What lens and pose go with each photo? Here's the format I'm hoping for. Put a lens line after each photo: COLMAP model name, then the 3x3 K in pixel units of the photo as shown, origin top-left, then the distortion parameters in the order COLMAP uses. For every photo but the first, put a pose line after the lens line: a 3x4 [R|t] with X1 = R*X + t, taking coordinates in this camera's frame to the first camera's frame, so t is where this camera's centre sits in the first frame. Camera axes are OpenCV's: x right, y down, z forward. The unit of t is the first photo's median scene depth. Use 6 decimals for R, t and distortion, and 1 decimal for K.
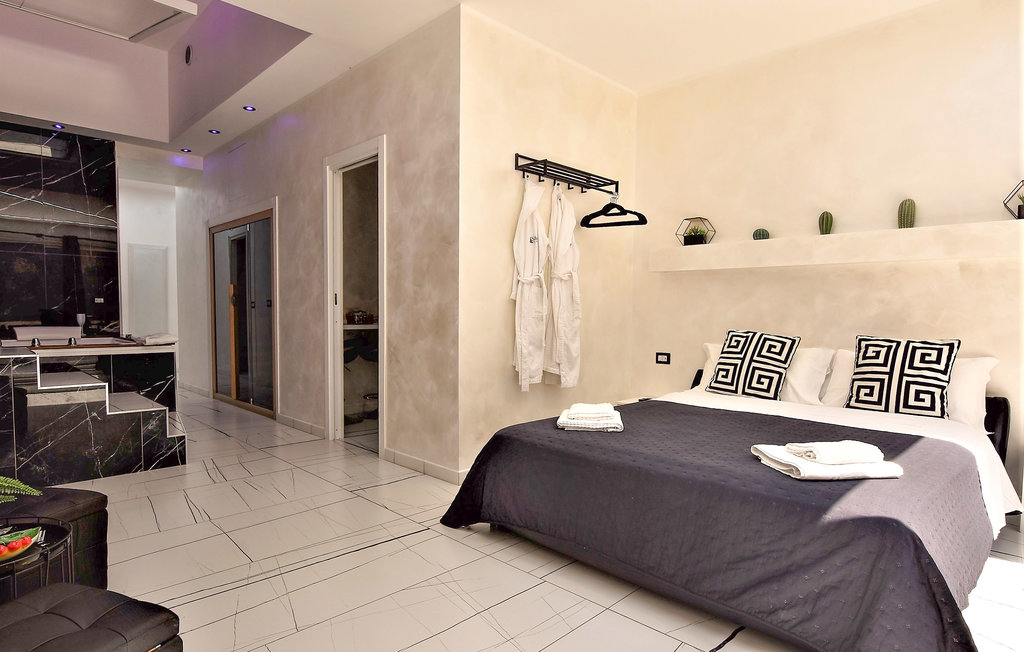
lens RADIAL K [[573.7, 0, 512.0], [0, 573.7, 326.0], [0, 0, 1]] dist [-0.000337, -0.000062]
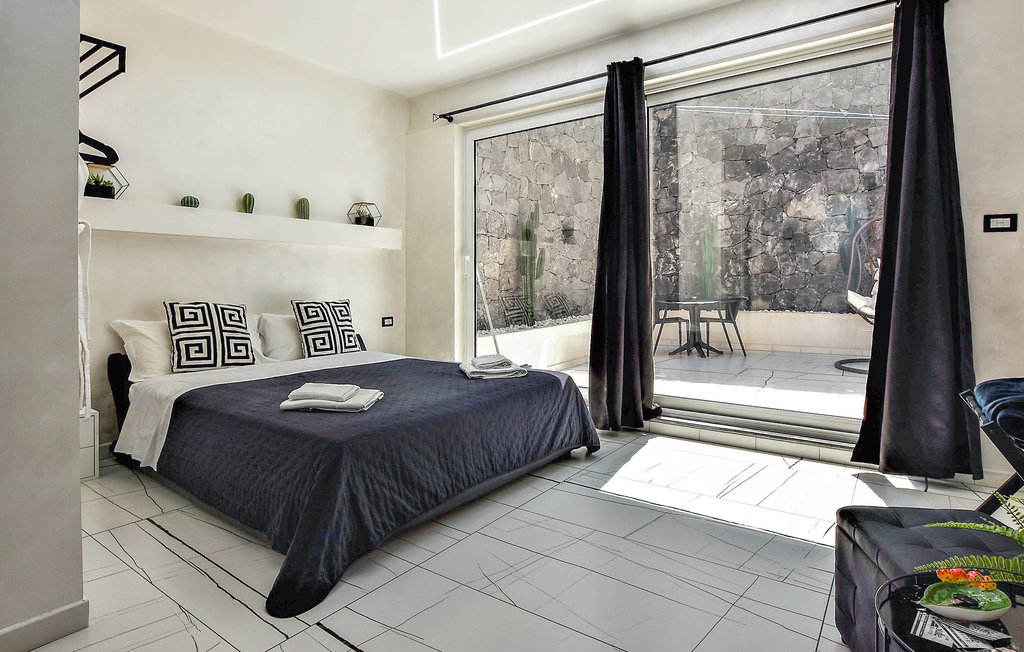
lens RADIAL K [[537.3, 0, 510.1], [0, 537.3, 279.3], [0, 0, 1]] dist [-0.000513, -0.000038]
pose [[-0.159814, -0.002543, 0.987144, -0.577931], [0.020042, 0.999782, 0.005820, -0.024265], [-0.986944, 0.020714, -0.159729, 0.656059]]
